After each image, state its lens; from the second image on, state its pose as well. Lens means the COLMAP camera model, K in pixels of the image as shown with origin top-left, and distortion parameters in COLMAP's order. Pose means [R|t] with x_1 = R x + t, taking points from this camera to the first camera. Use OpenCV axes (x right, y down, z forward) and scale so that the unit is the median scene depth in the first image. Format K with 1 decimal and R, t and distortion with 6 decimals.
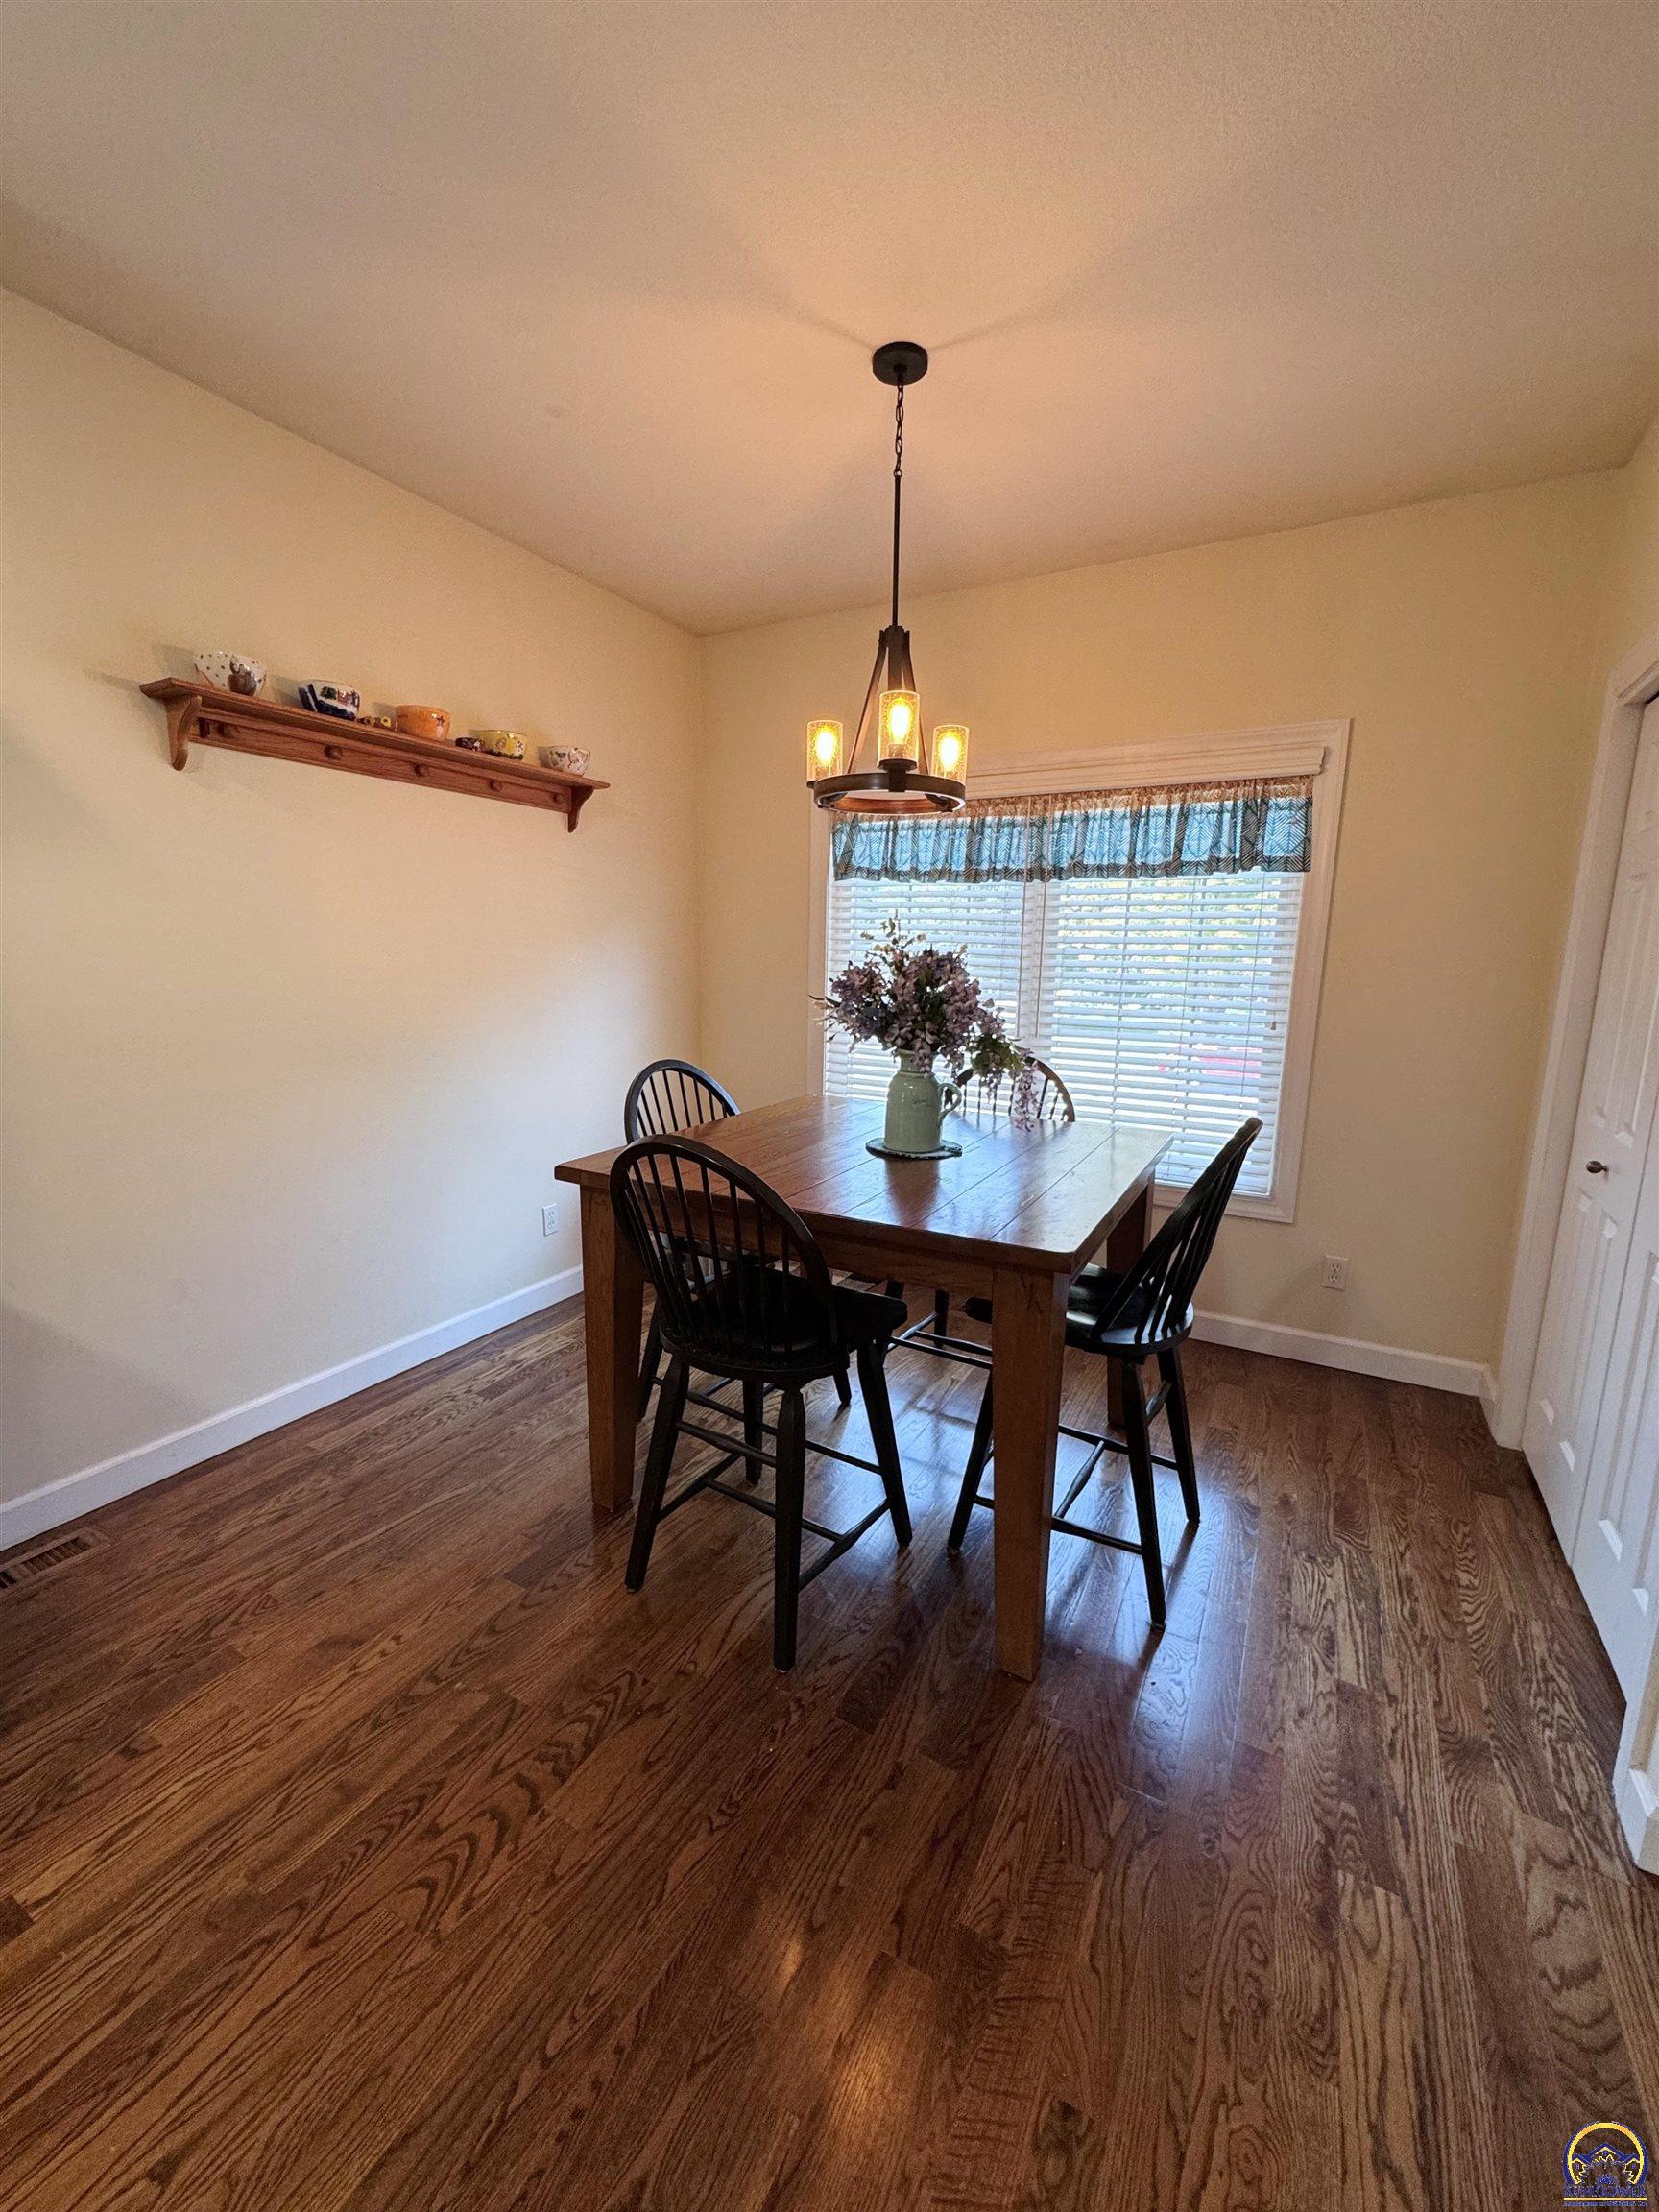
lens RADIAL K [[884.9, 0, 835.0], [0, 884.9, 1101.7], [0, 0, 1]] dist [-0.001349, 0.000458]
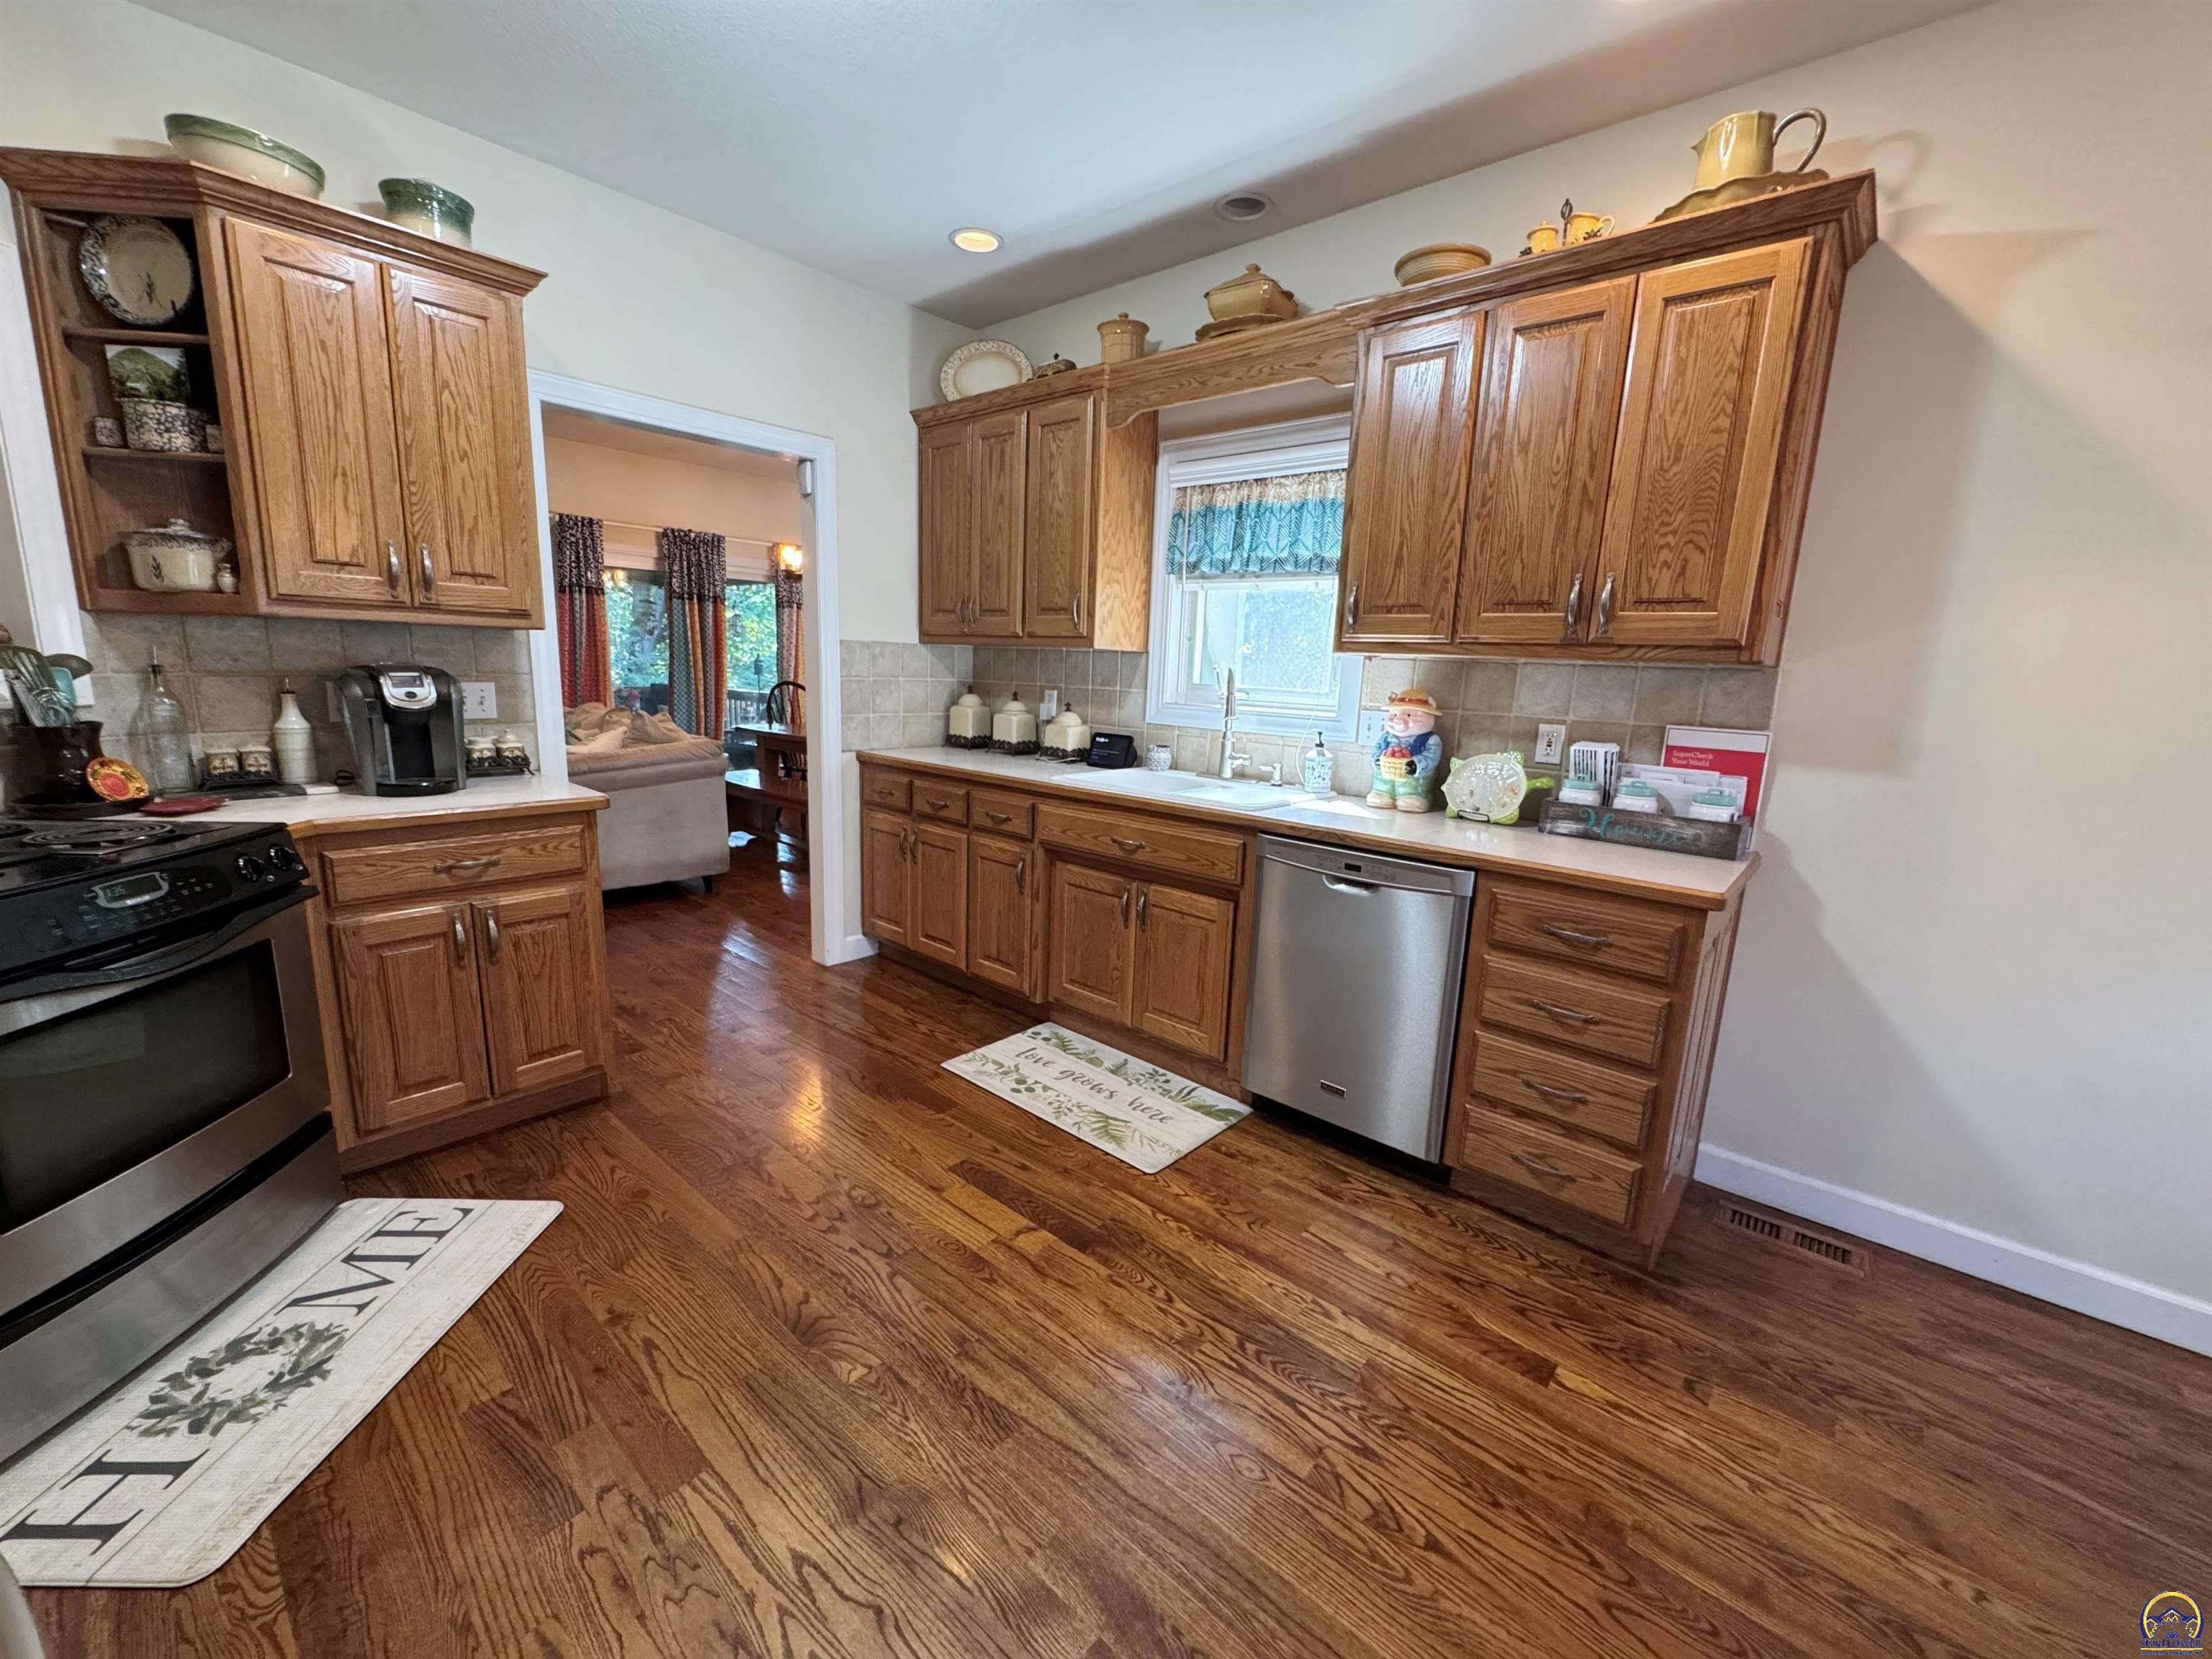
lens RADIAL K [[884.9, 0, 1114.3], [0, 884.9, 828.7], [0, 0, 1]] dist [-0.001349, 0.000458]
pose [[-0.205808, 0.158311, -0.965702, 0.294953], [-0.201612, 0.958798, 0.200146, -0.011839], [0.957599, 0.235888, -0.165411, 0.304601]]
